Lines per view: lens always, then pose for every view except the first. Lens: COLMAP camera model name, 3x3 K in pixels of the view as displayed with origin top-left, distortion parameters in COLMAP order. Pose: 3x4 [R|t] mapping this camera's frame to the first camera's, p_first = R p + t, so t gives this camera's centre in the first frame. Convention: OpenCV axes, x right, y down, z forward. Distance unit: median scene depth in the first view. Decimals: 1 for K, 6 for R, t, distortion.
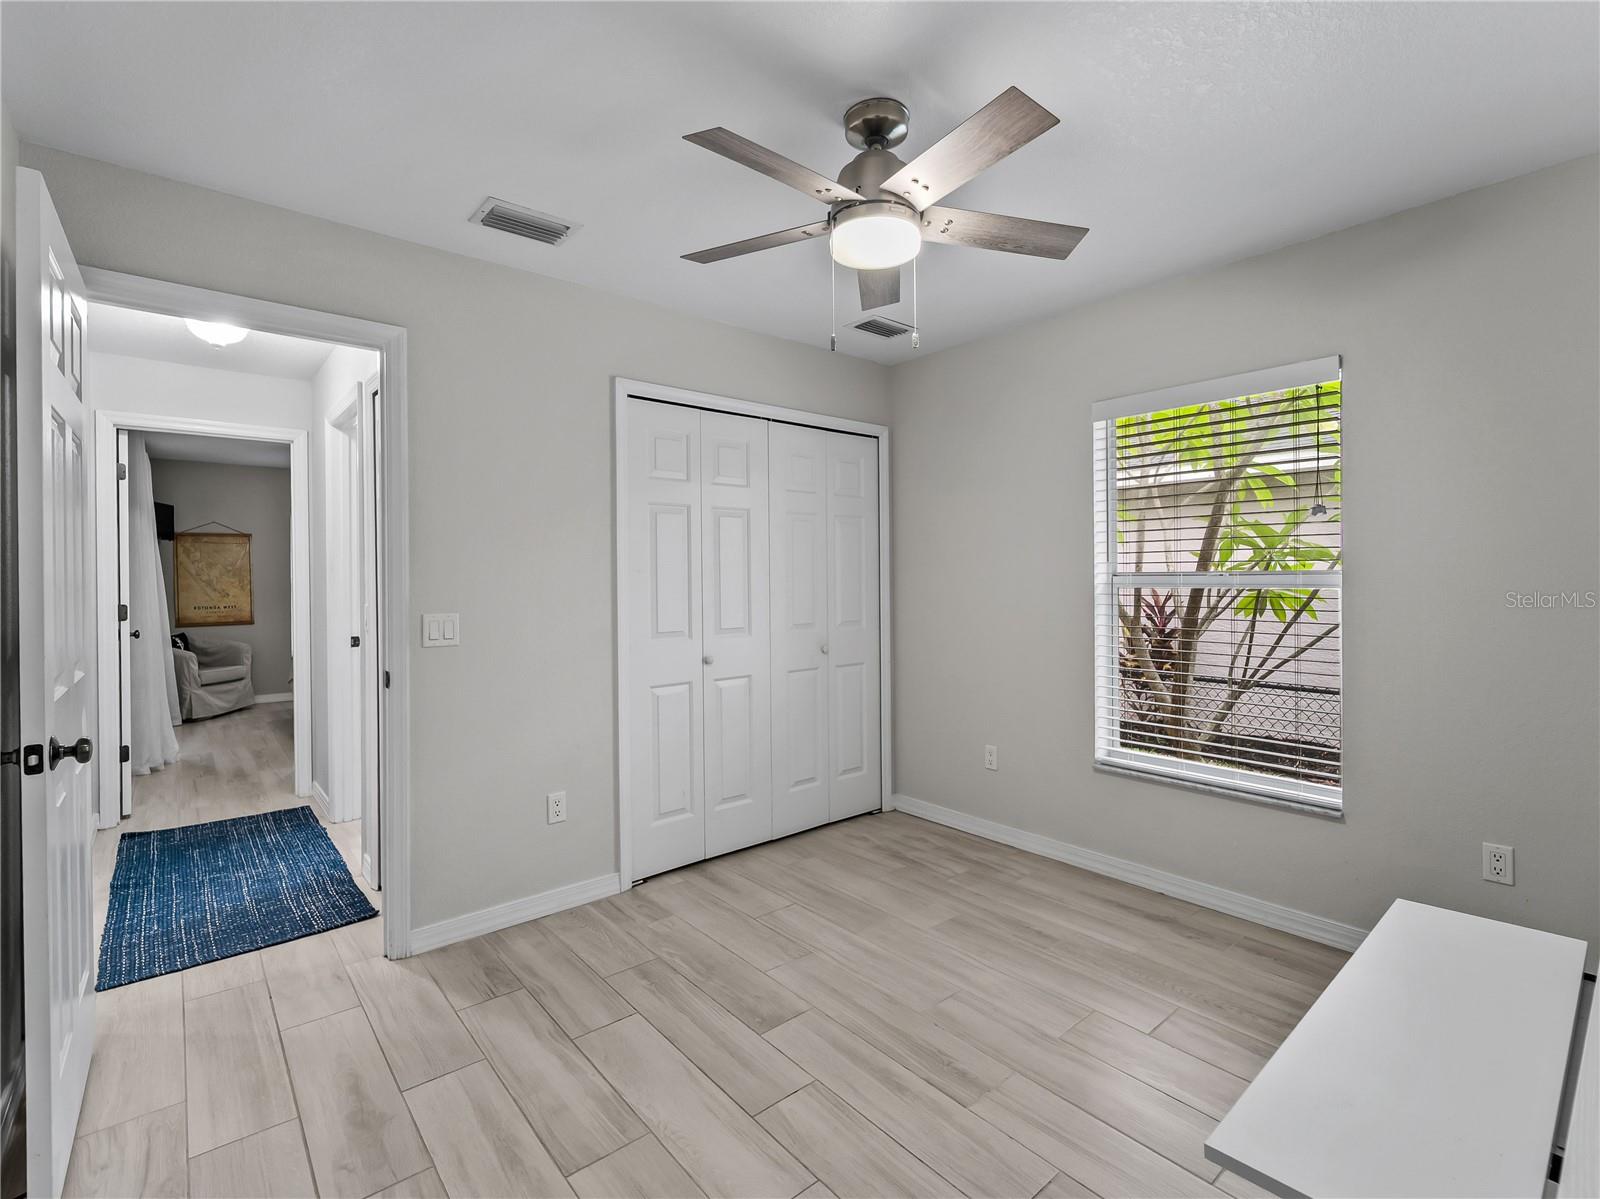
lens RADIAL K [[731.3, 0, 804.6], [0, 731.3, 588.3], [0, 0, 1]] dist [-0.002759, -0.000848]
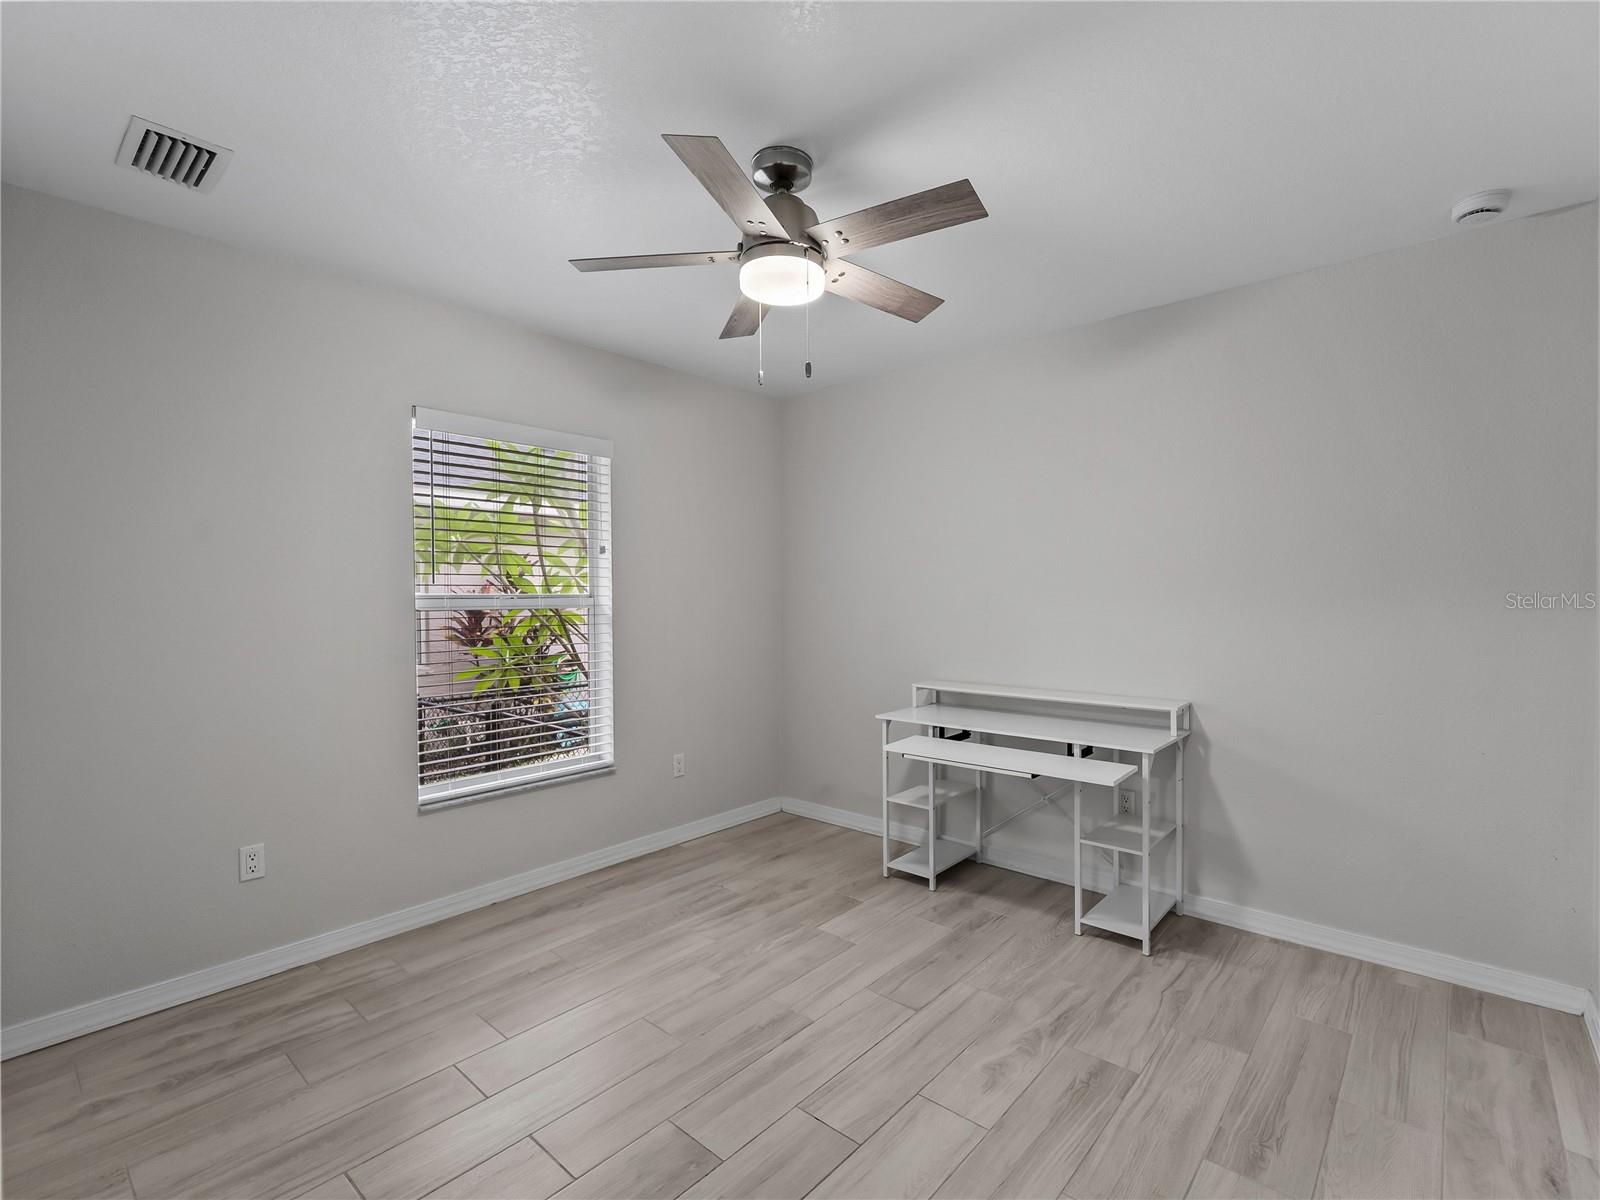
lens RADIAL K [[731.3, 0, 805.9], [0, 731.3, 602.7], [0, 0, 1]] dist [-0.002759, -0.000848]
pose [[-0.135377, 0.001650, 0.990793, -0.884595], [0.019755, 0.999804, 0.001034, -0.003382], [-0.990597, 0.019713, -0.135383, 1.021649]]
